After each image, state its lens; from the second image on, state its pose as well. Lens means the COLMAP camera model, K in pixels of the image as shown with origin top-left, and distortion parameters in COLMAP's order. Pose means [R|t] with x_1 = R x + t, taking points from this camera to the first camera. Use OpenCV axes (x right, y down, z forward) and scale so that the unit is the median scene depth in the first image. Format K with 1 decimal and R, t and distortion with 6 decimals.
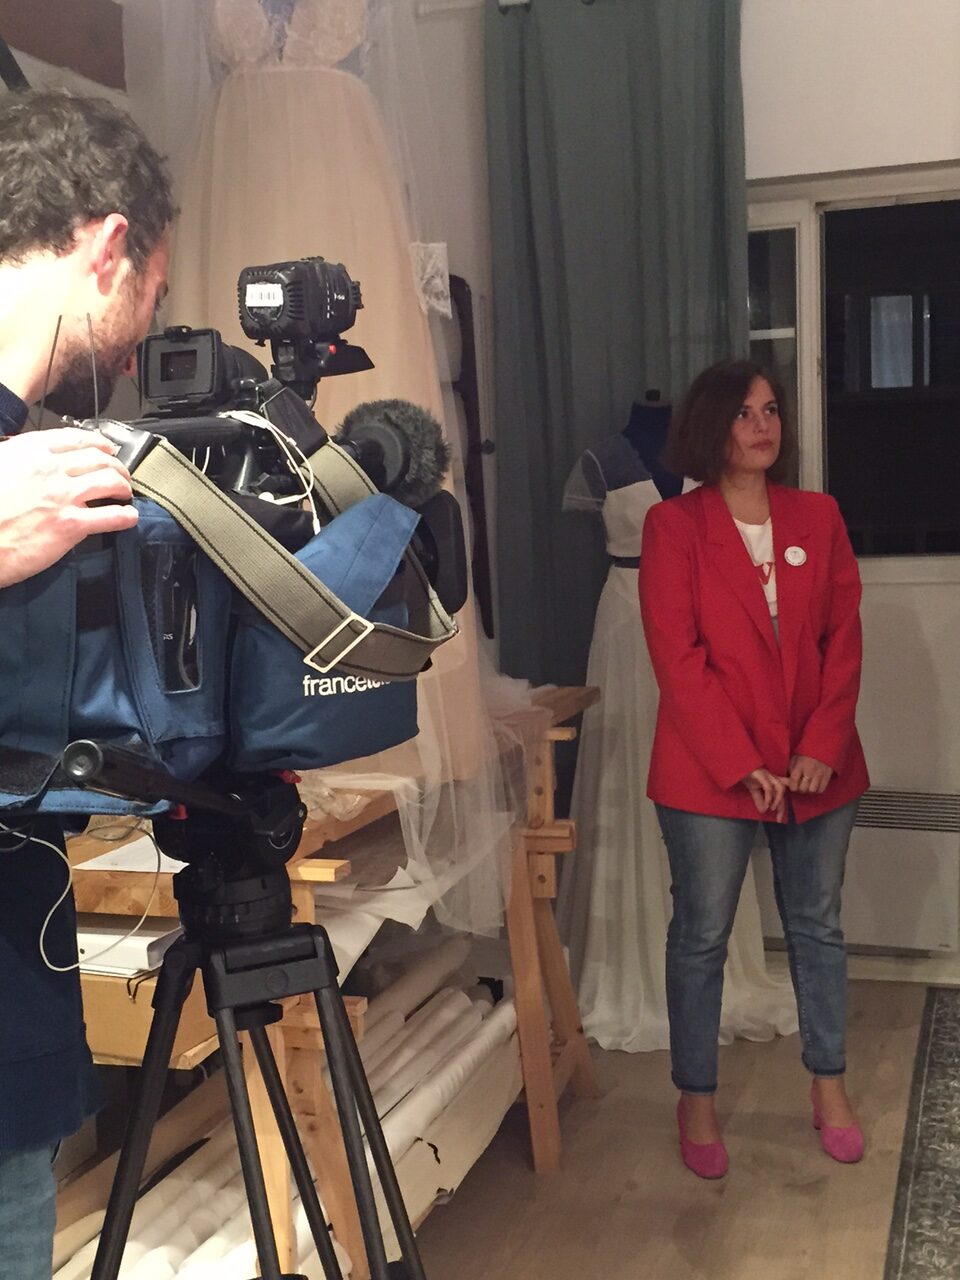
lens RADIAL K [[1664.6, 0, 479.9], [0, 1664.6, 640.5], [0, 0, 1]] dist [0.050461, 0.000000]
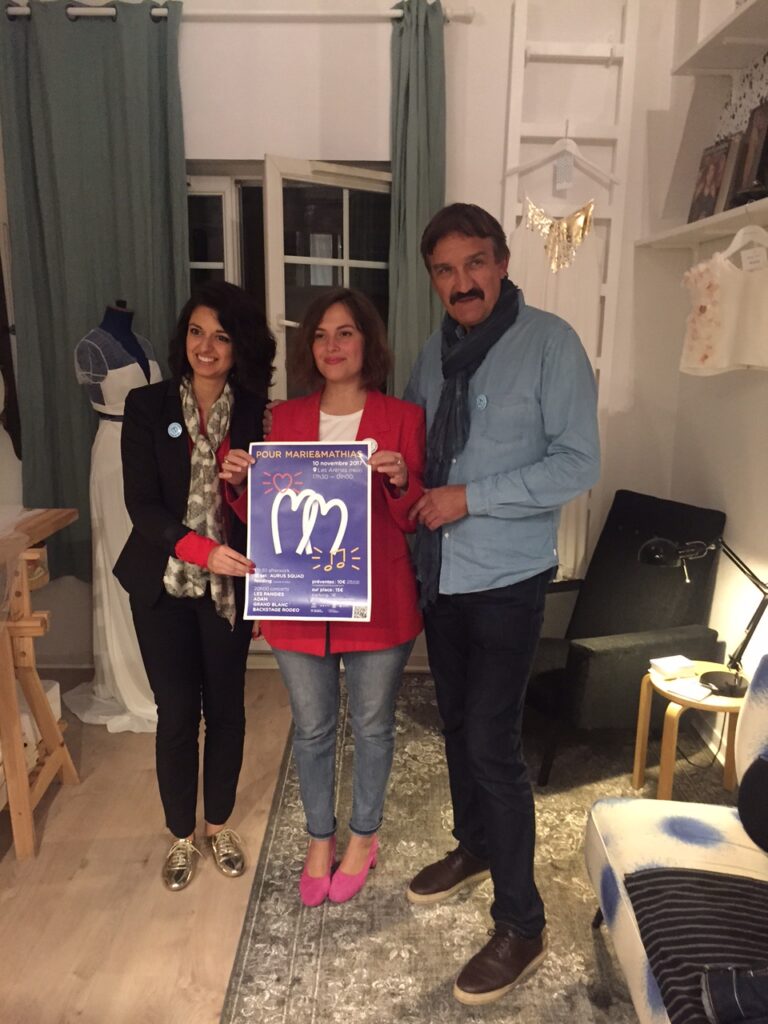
lens RADIAL K [[881.0, 0, 385.9], [0, 881.0, 510.2], [0, 0, 1]] dist [-0.002608, -0.006243]
pose [[0.953142, -0.013738, 0.302211, 0.107406], [-0.019680, 0.994037, 0.107257, -0.065313], [-0.301883, -0.108179, 0.947188, 0.212906]]
